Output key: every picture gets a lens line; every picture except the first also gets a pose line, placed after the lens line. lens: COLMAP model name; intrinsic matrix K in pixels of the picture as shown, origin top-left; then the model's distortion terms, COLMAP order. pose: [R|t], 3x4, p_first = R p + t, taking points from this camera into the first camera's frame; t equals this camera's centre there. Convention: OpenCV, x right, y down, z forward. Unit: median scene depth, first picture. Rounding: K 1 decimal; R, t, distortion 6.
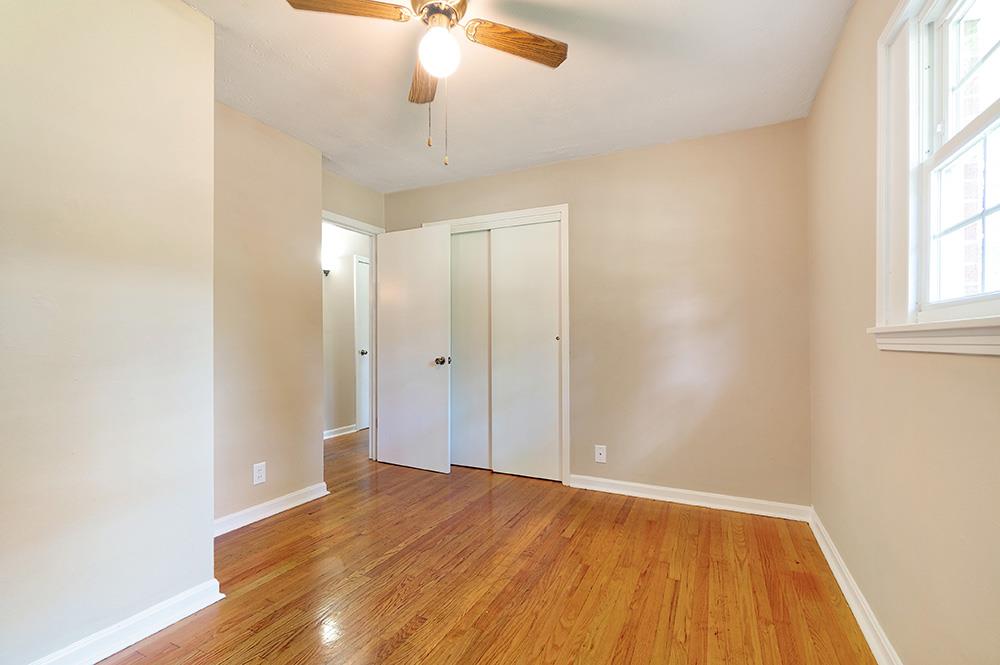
lens RADIAL K [[434.9, 0, 496.2], [0, 434.9, 340.8], [0, 0, 1]] dist [-0.001069, -0.000055]
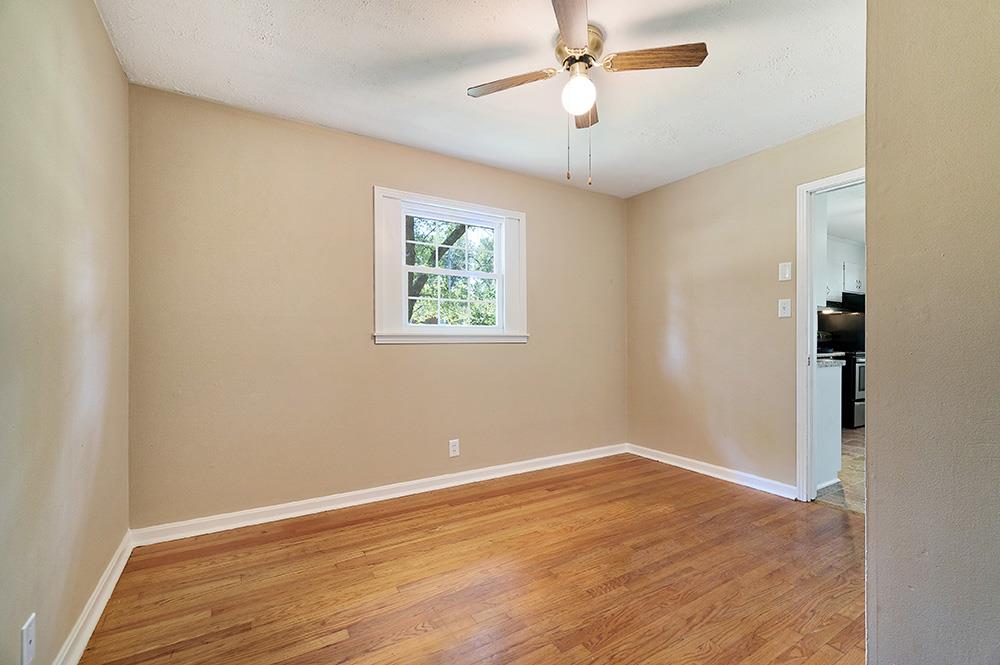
lens RADIAL K [[434.9, 0, 500.4], [0, 434.9, 337.9], [0, 0, 1]] dist [-0.001069, -0.000055]
pose [[-0.851697, 0.007159, 0.523985, -0.453865], [0.002127, 0.999946, -0.010205, 0.005738], [-0.524029, -0.007577, -0.851666, 1.670822]]
